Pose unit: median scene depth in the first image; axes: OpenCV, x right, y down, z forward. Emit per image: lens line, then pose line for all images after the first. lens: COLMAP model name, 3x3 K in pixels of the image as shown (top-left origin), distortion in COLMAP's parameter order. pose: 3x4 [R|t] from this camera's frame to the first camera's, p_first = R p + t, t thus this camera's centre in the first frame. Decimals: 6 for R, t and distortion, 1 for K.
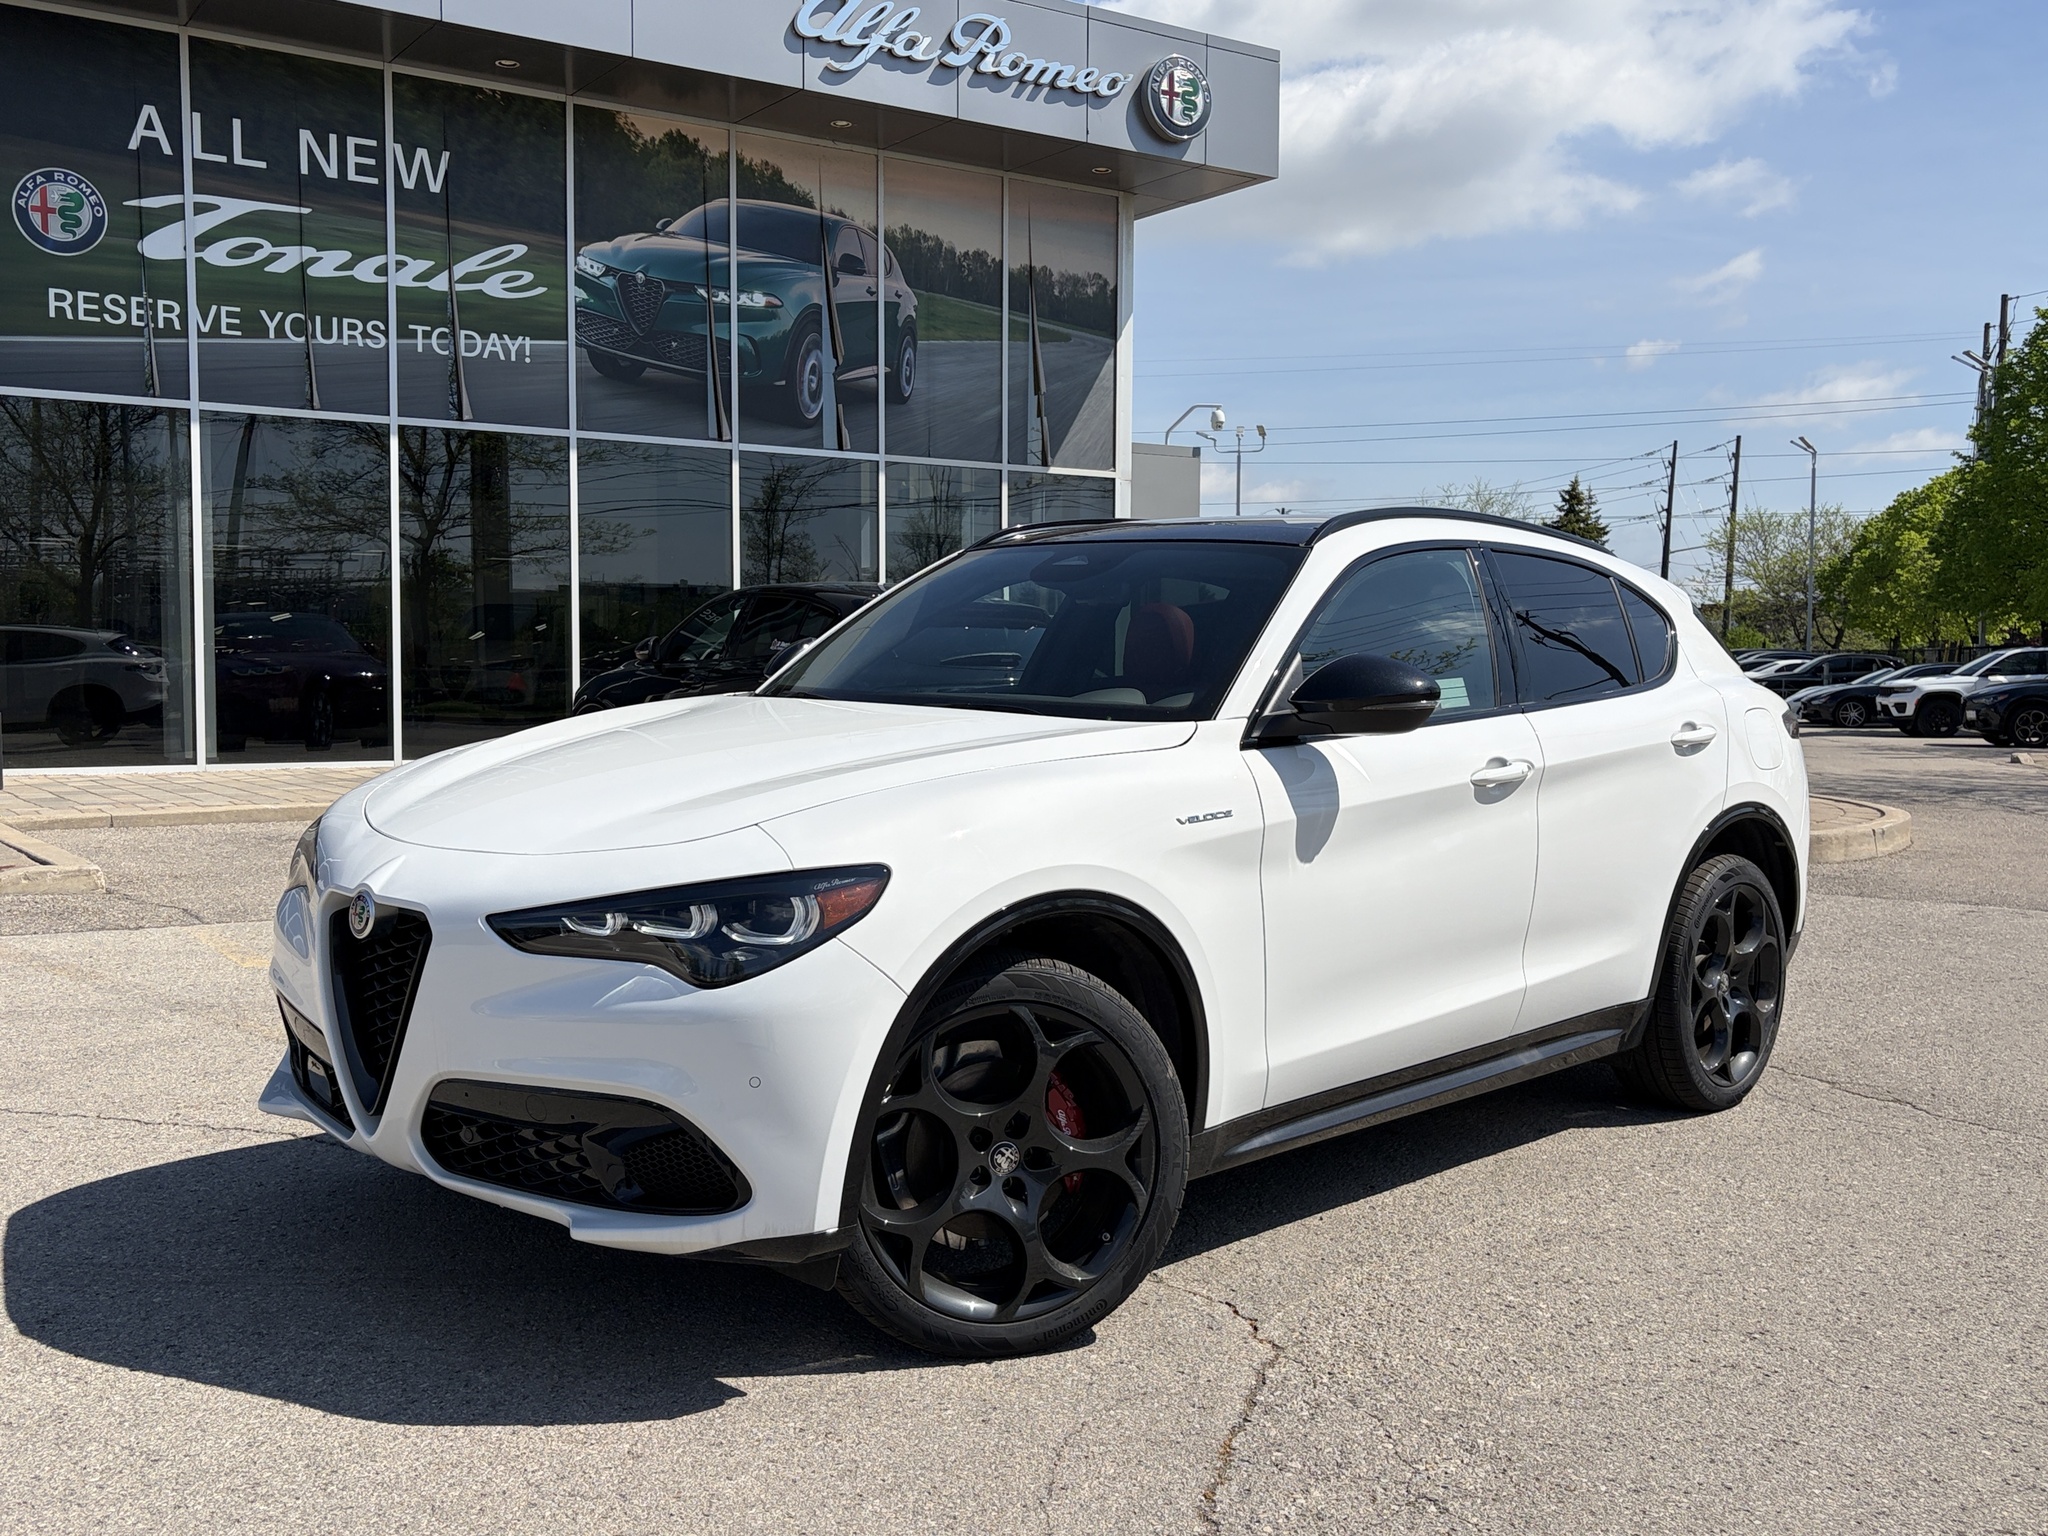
lens RADIAL K [[1988.5, 0, 1020.9], [0, 1988.5, 786.6], [0, 0, 1]] dist [0.006223, 0.032906]
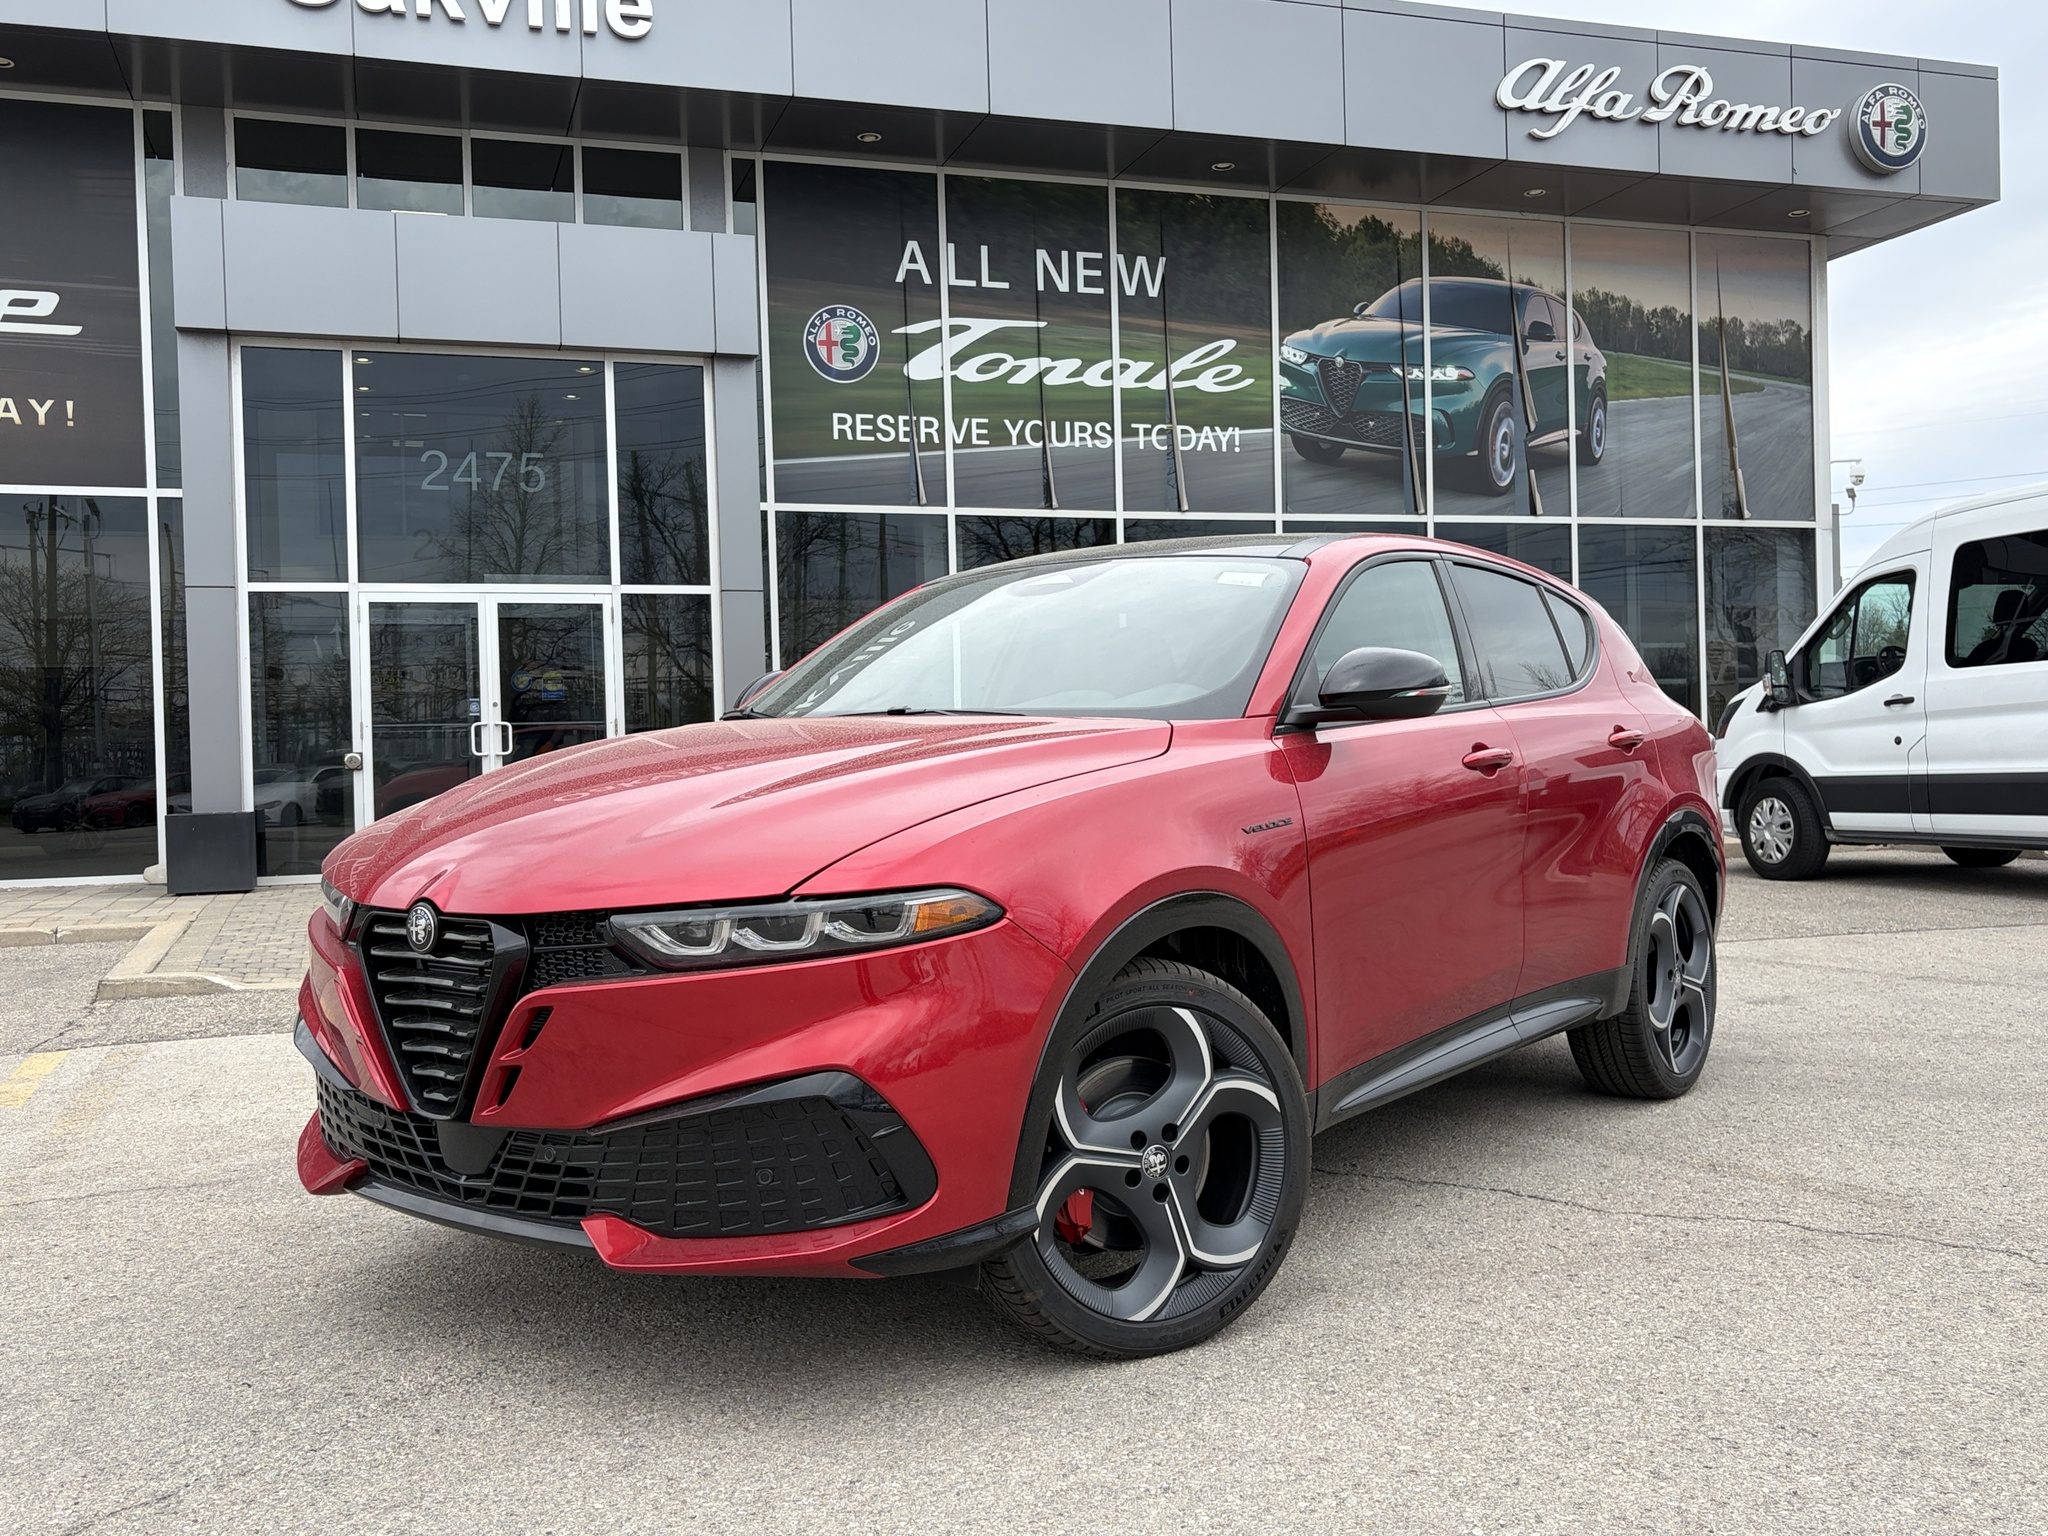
lens RADIAL K [[1876.1, 0, 1017.4], [0, 1876.1, 783.0], [0, 0, 1]] dist [0.053958, -0.069728]
pose [[0.962878, -0.027507, -0.268532, -0.099272], [0.015080, 0.998722, -0.048232, 0.007374], [0.269516, 0.042392, 0.962062, 0.026219]]
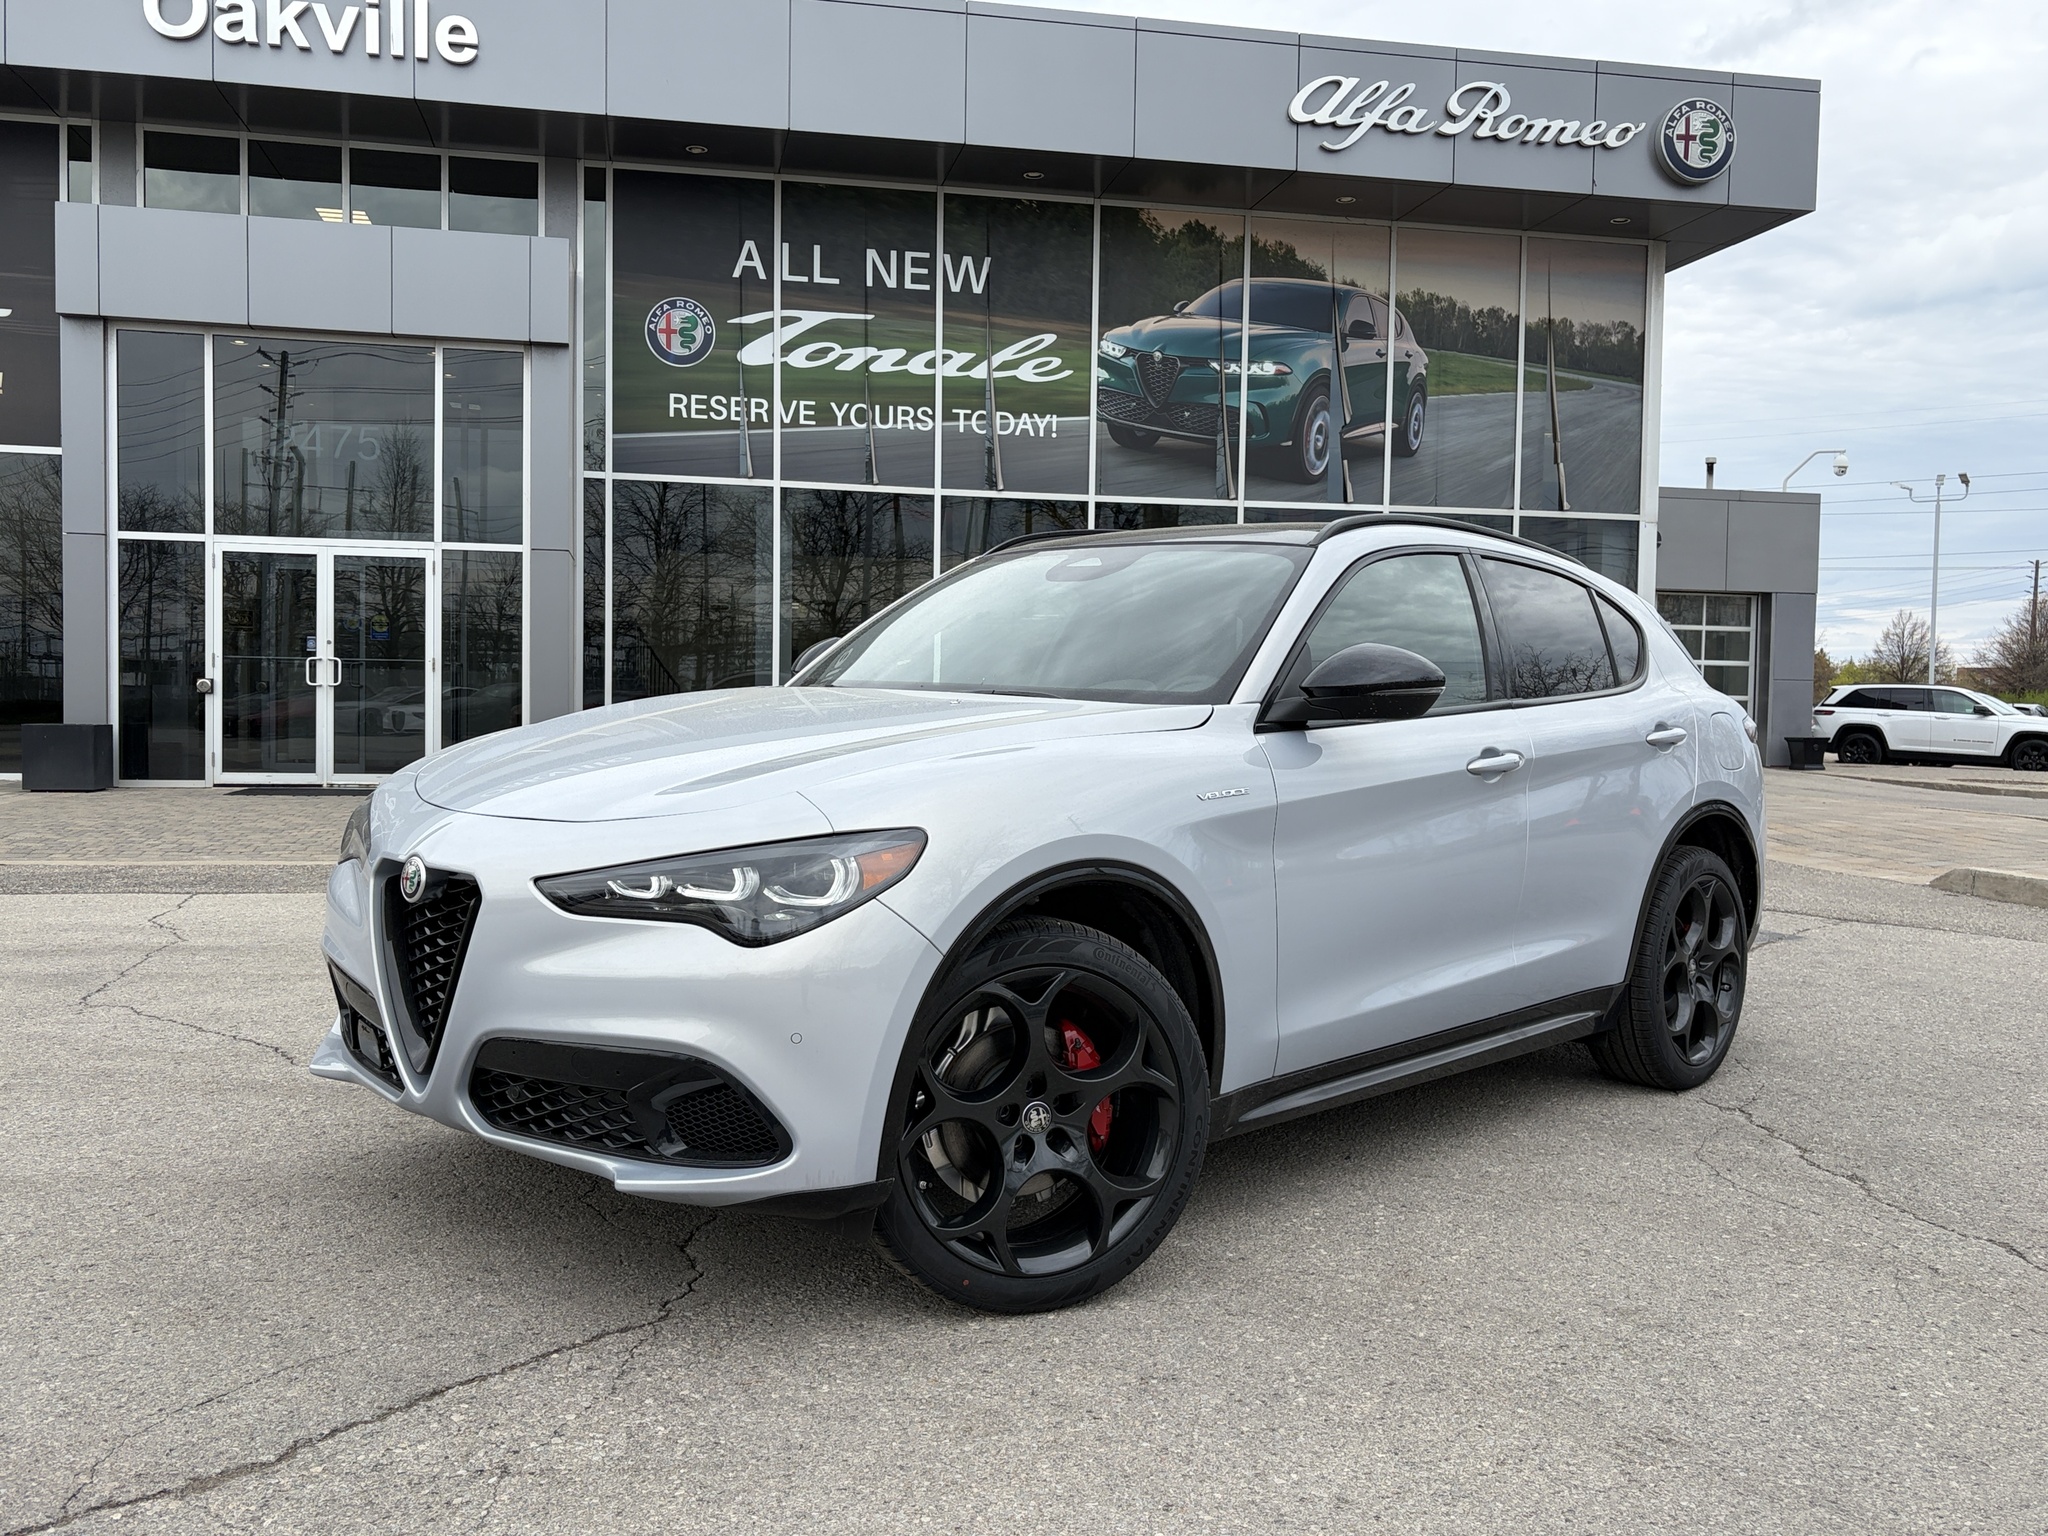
lens RADIAL K [[1781.0, 0, 1024.0], [0, 1781.0, 768.0], [0, 0, 1]] dist [0.126097, -0.281499]
pose [[0.923335, 0.023140, -0.383297, 0.136753], [-0.035254, 0.999075, -0.024609, 0.003974], [0.382373, 0.036235, 0.923297, 0.049220]]
